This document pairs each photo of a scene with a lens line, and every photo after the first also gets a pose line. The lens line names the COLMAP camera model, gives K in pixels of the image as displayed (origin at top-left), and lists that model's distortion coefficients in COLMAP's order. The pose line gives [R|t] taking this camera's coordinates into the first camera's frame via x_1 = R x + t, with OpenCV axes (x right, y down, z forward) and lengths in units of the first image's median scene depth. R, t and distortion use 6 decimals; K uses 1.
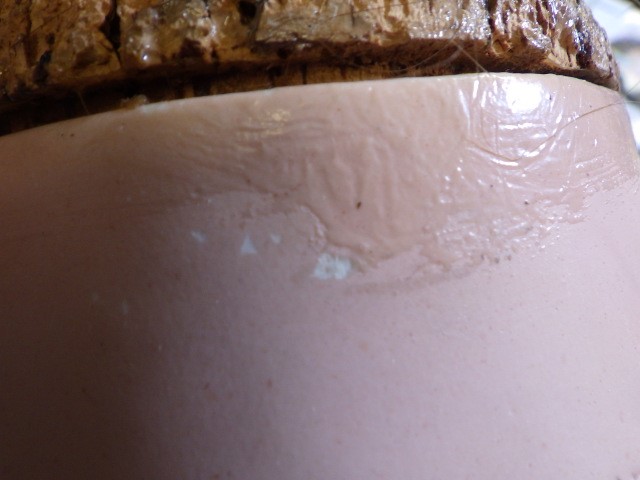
lens RADIAL K [[528.0, 0, 320.0], [0, 528.0, 240.0], [0, 0, 1]] dist [-0.001656, -0.002465]
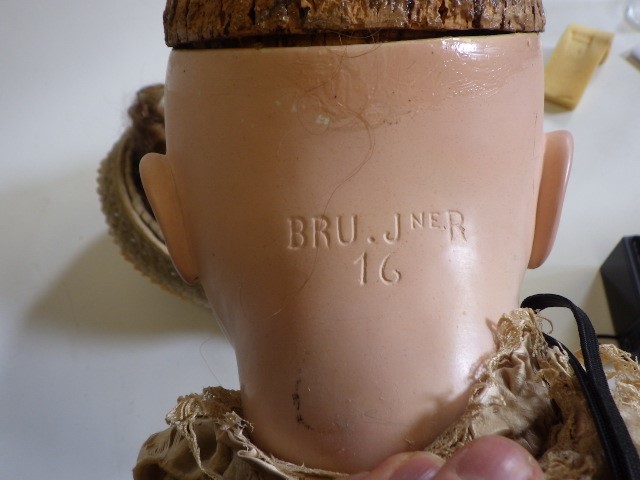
lens RADIAL K [[528.0, 0, 320.0], [0, 528.0, 240.0], [0, 0, 1]] dist [-0.001656, -0.002465]
pose [[0.959038, 0.163938, -0.231020, 0.711864], [-0.080161, 0.939251, 0.333740, -0.262825], [0.271698, -0.301551, 0.913918, -1.625995]]
